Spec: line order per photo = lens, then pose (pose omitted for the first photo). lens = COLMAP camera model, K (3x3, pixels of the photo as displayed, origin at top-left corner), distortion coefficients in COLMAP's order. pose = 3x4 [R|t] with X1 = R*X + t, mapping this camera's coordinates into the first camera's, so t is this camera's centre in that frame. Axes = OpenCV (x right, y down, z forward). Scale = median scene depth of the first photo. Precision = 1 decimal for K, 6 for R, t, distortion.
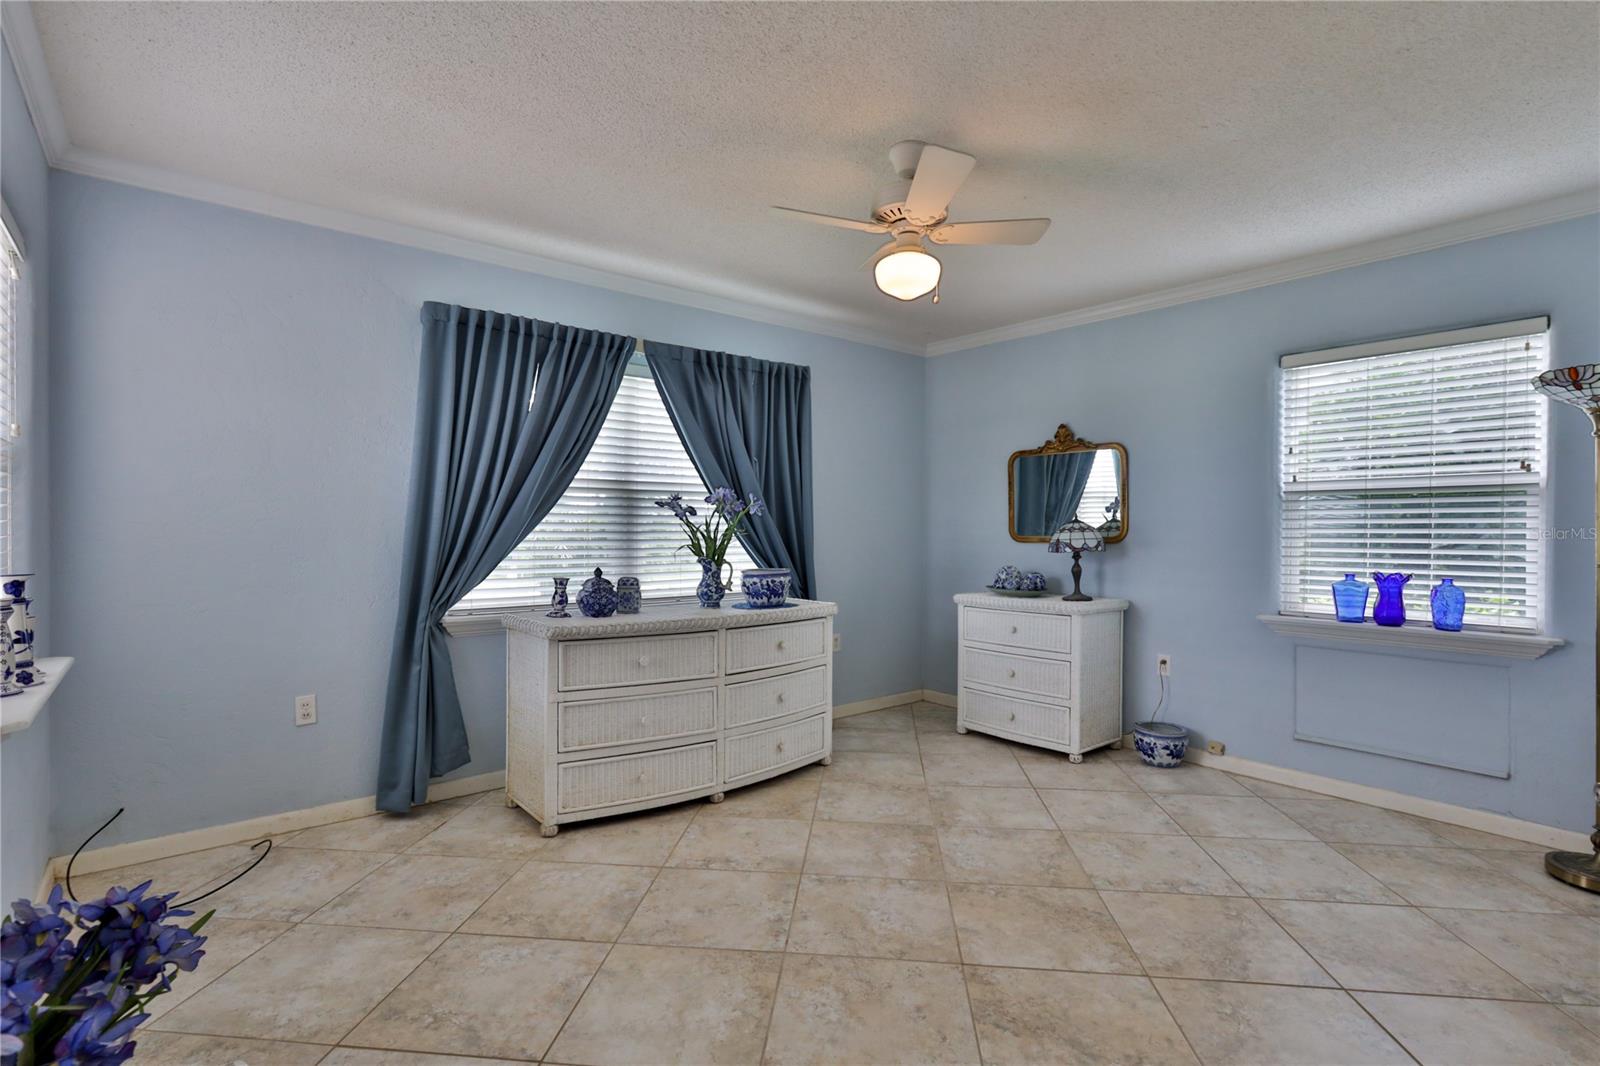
lens RADIAL K [[742.4, 0, 800.0], [0, 742.4, 532.8], [0, 0, 1]] dist [0.001482, -0.000022]
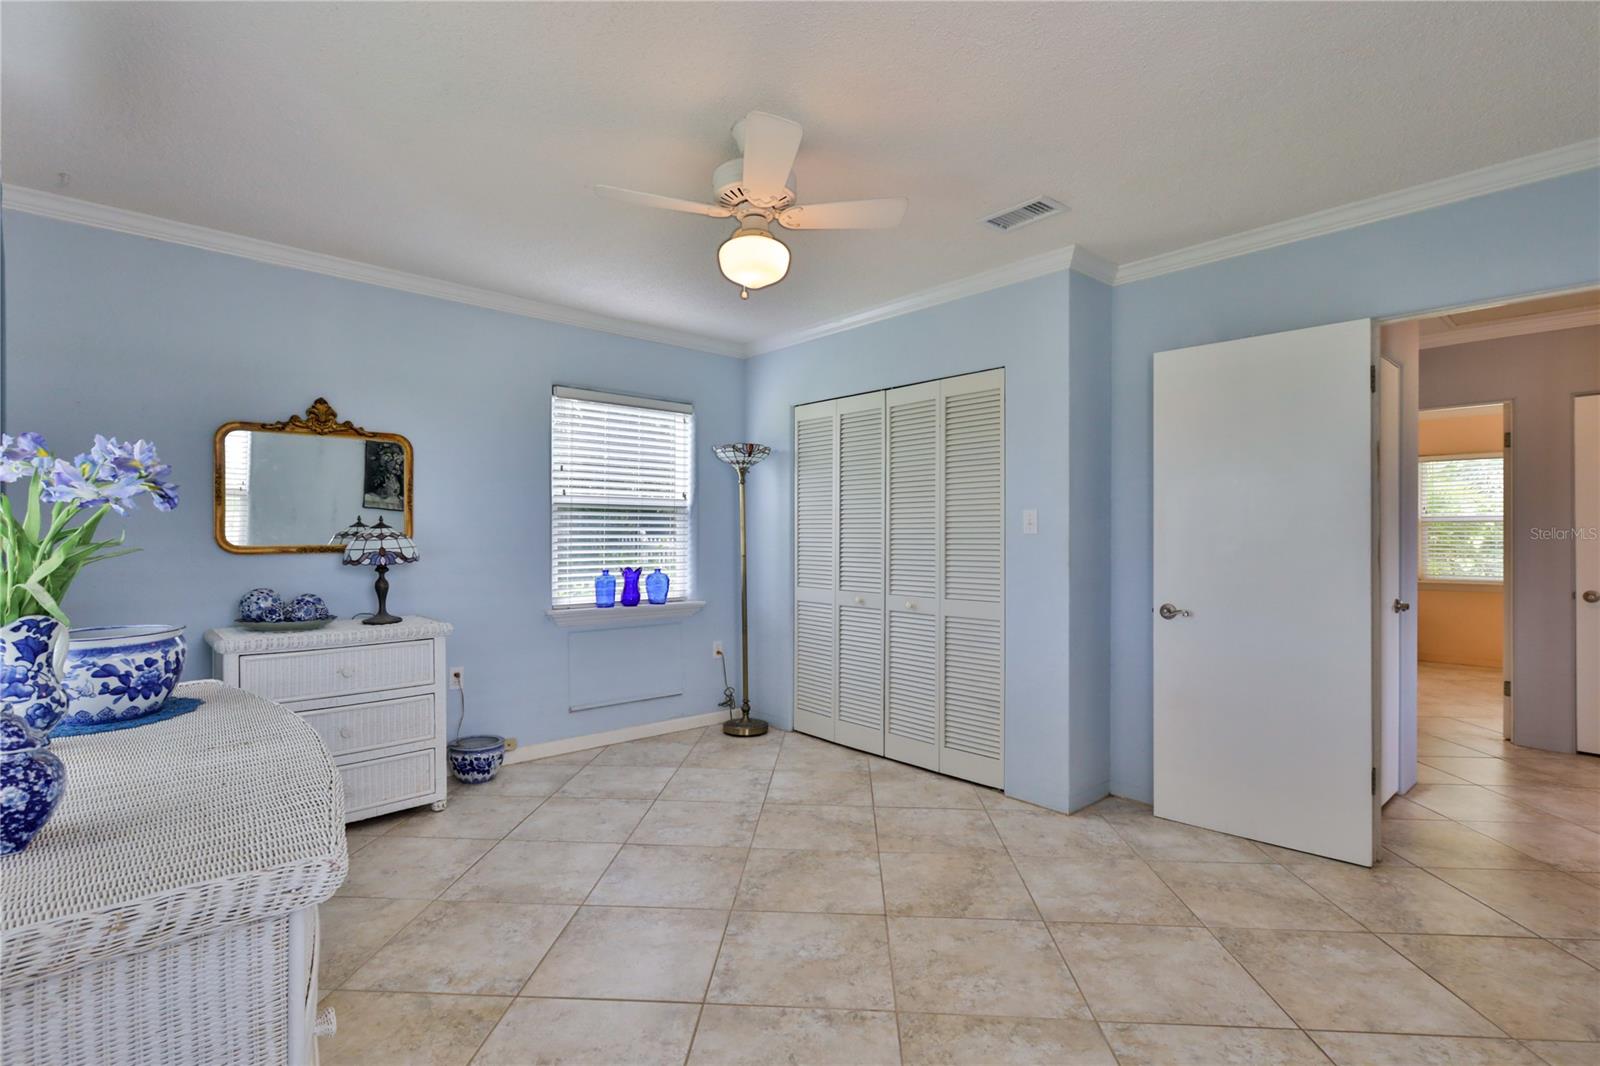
lens RADIAL K [[742.4, 0, 799.9], [0, 742.4, 532.4], [0, 0, 1]] dist [0.001482, -0.000022]
pose [[-0.014756, 0.000194, 0.999891, -0.565244], [0.003441, 0.999994, -0.000143, -0.008488], [-0.999885, 0.003439, -0.014757, 0.696106]]
